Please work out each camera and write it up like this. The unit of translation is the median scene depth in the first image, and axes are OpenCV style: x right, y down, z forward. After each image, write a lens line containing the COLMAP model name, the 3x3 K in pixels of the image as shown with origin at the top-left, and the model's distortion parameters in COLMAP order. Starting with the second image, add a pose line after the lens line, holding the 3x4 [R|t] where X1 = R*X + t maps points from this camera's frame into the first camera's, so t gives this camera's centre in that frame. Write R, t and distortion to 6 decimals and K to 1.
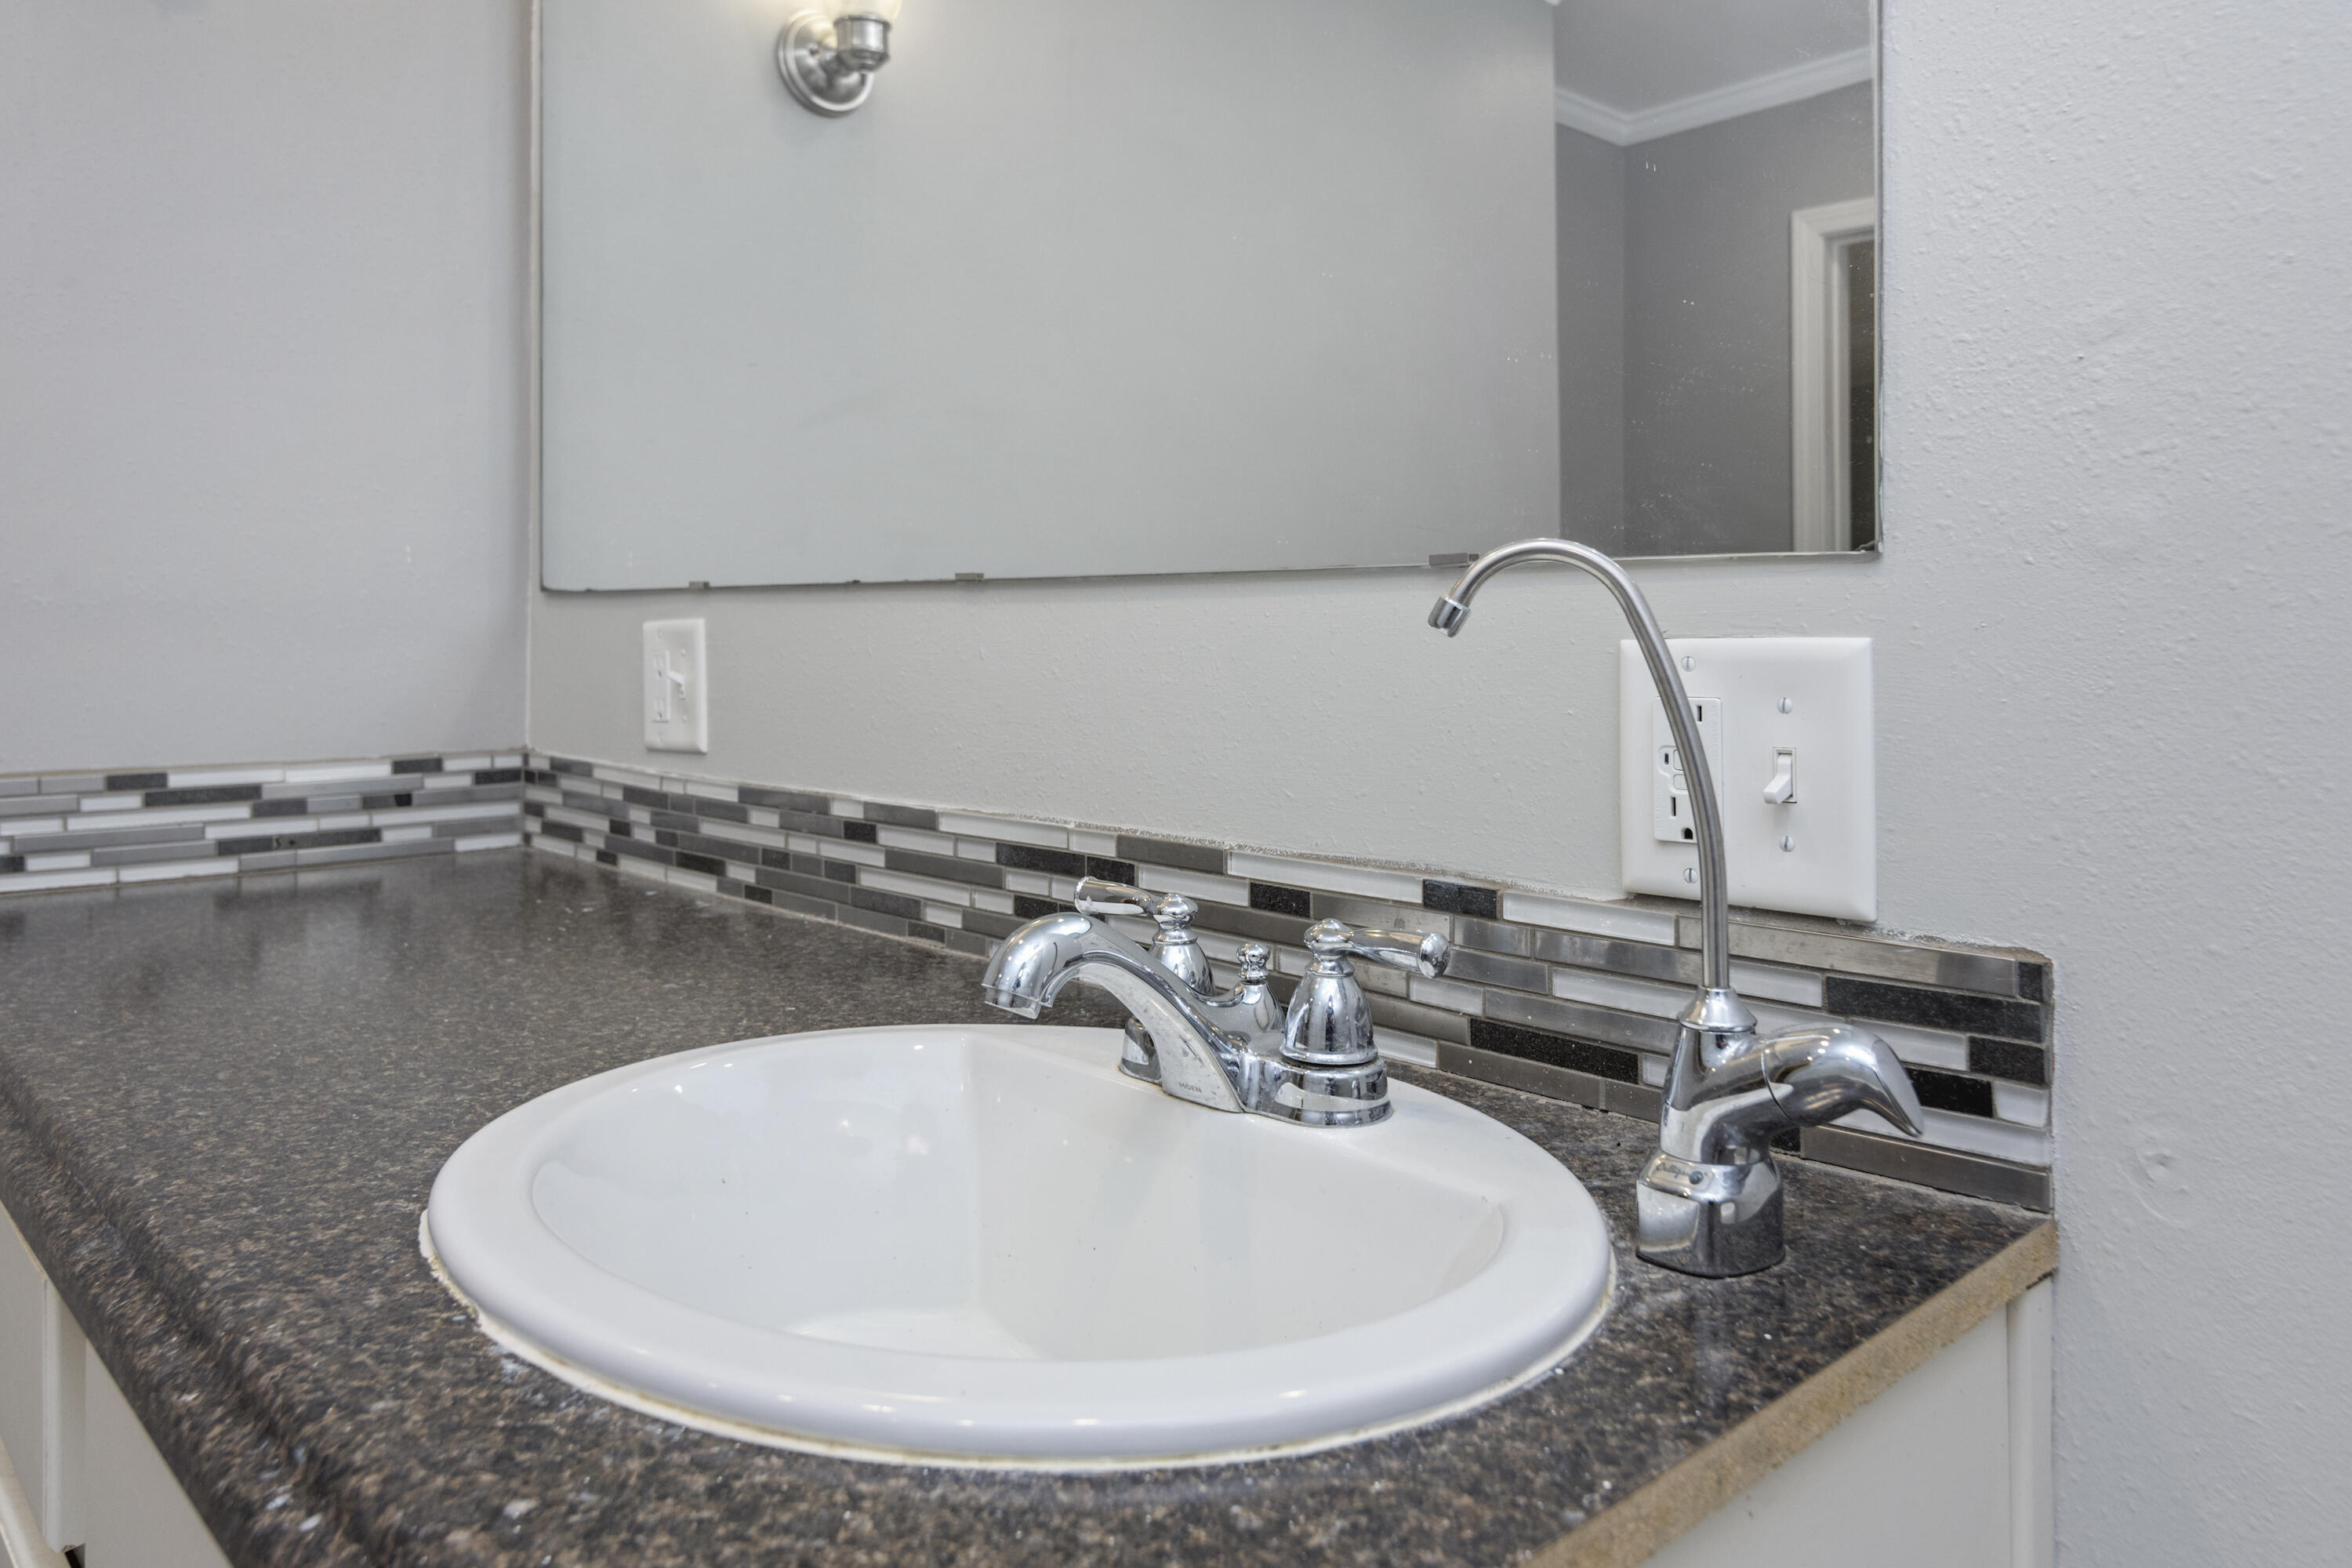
lens RADIAL K [[1626.6, 0, 1159.7], [0, 1626.6, 664.8], [0, 0, 1]] dist [0.003152, -0.003771]
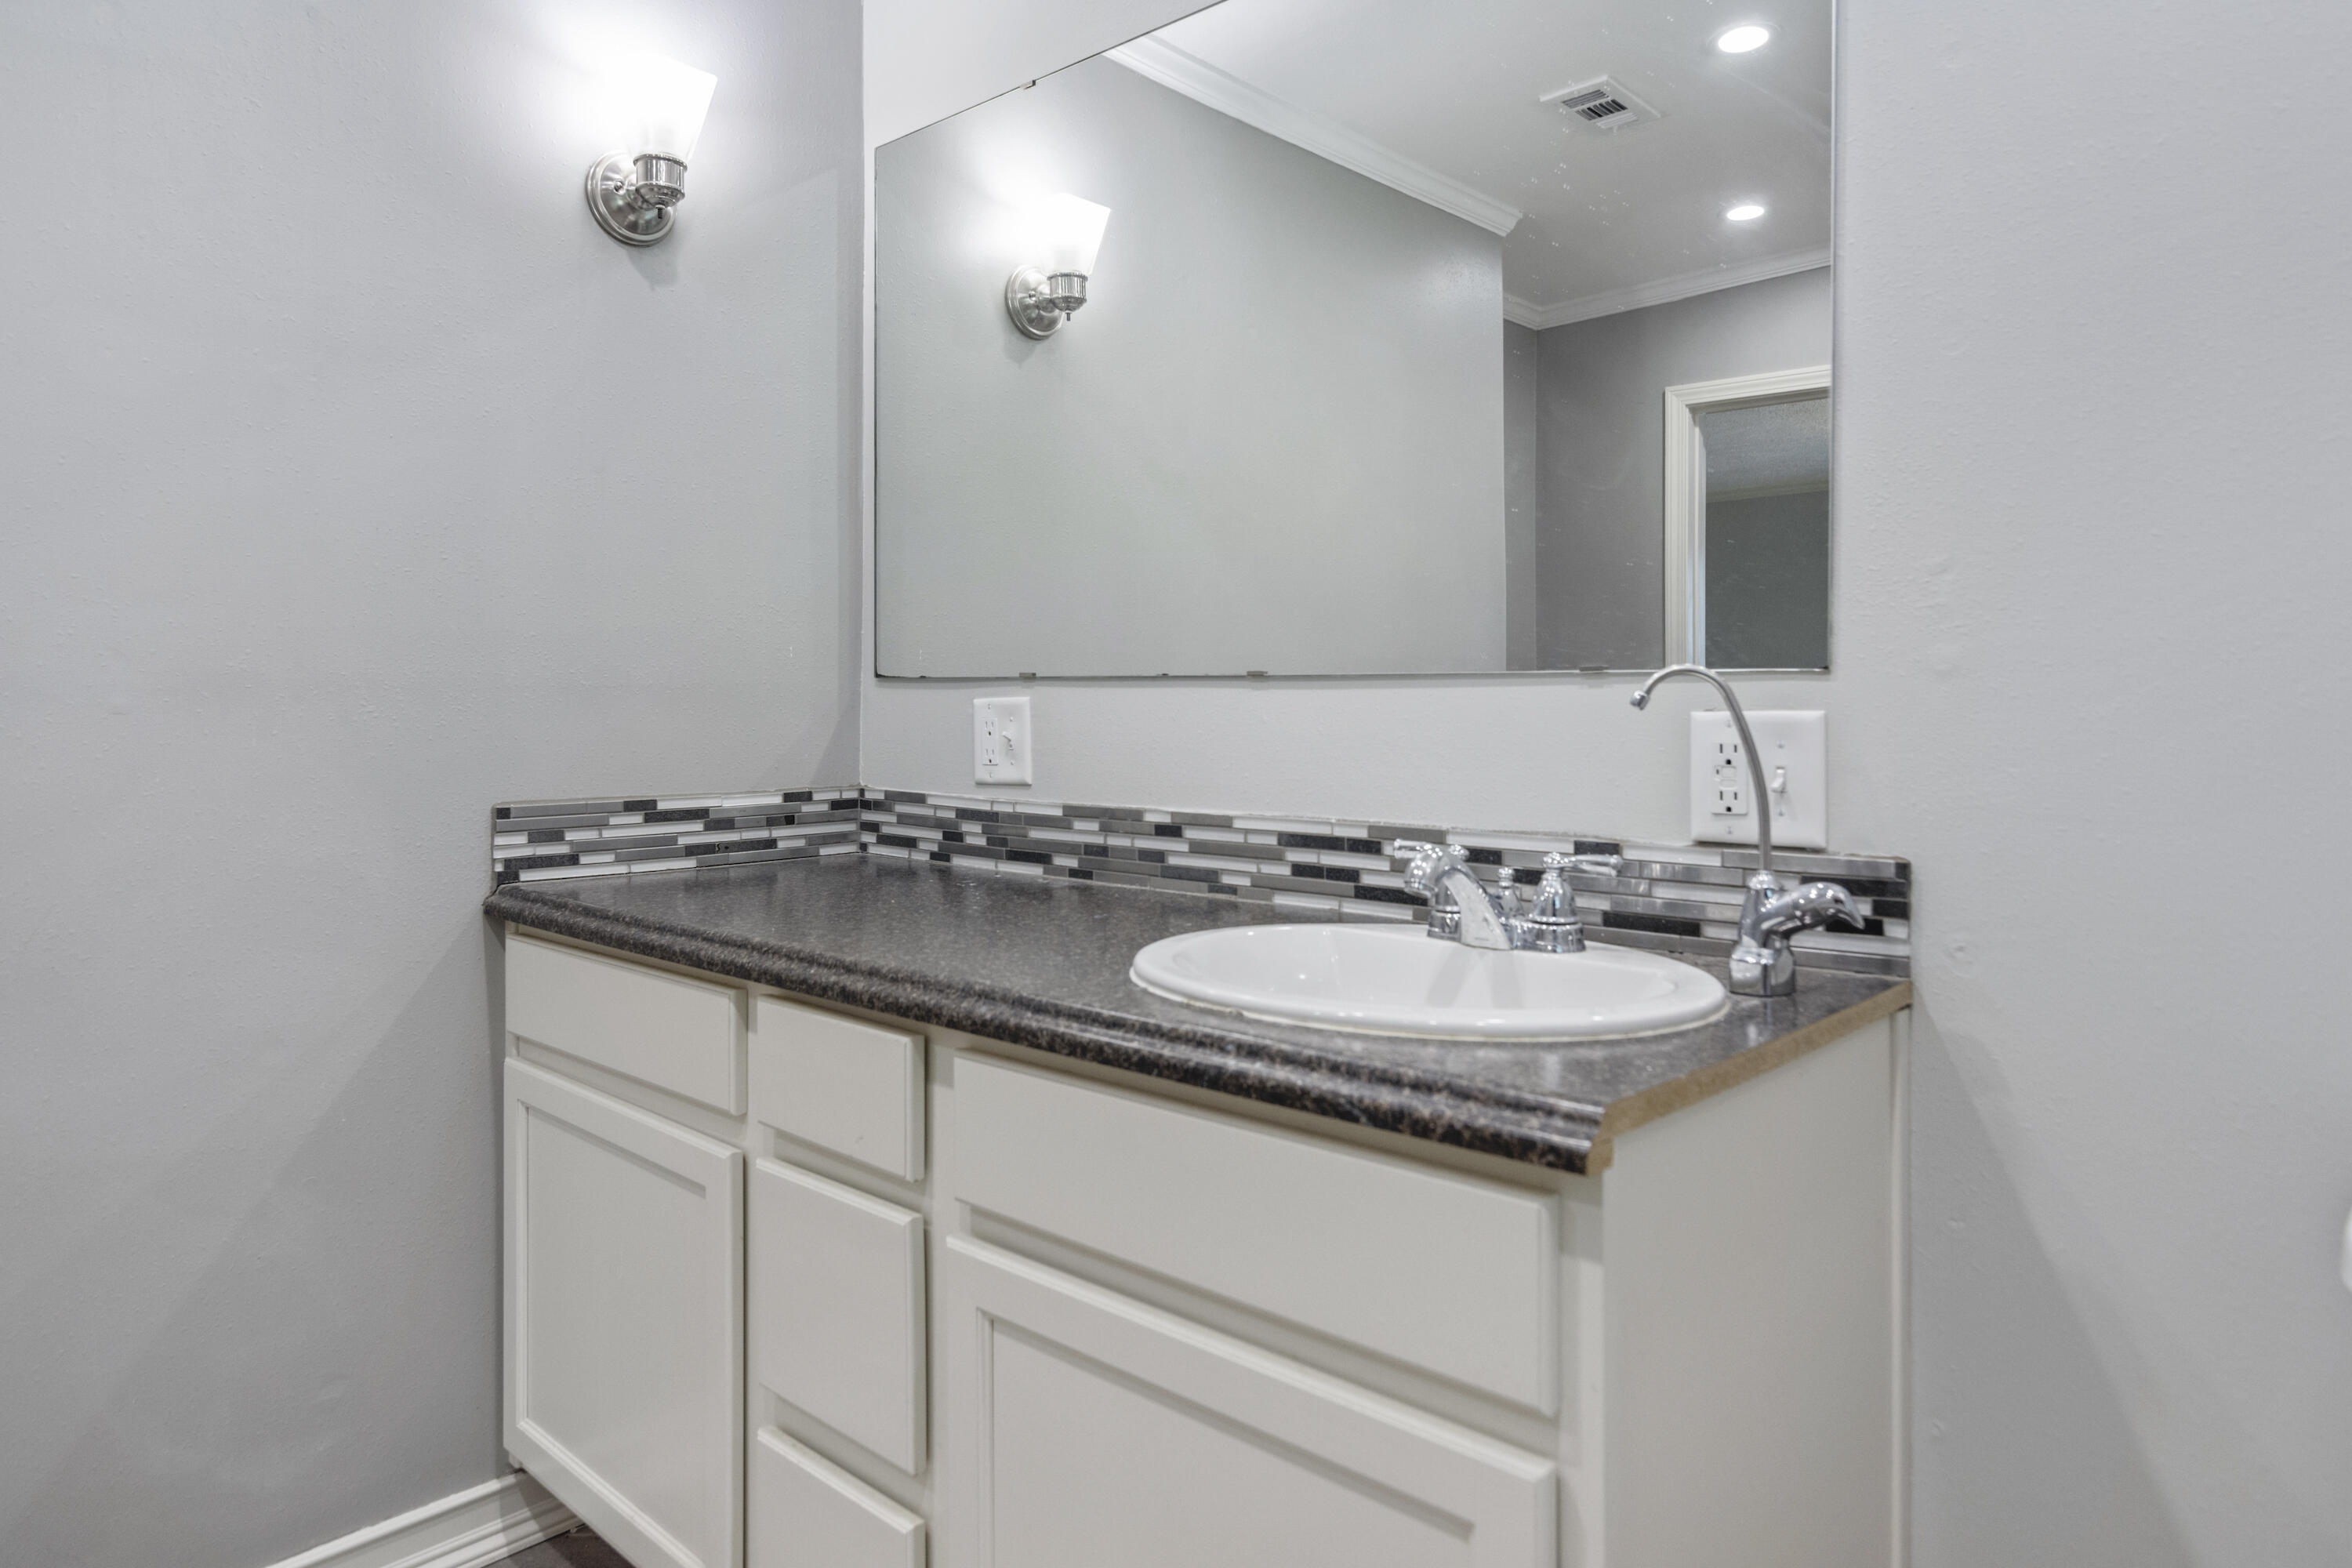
lens RADIAL K [[1430.9, 0, 1176.8], [0, 1430.9, 768.7], [0, 0, 1]] dist [0.001332, 0.002085]
pose [[0.997219, -0.001354, 0.074512, -0.248927], [-0.000482, 0.999697, 0.024613, 0.006004], [-0.074523, -0.024580, 0.996916, -0.359341]]
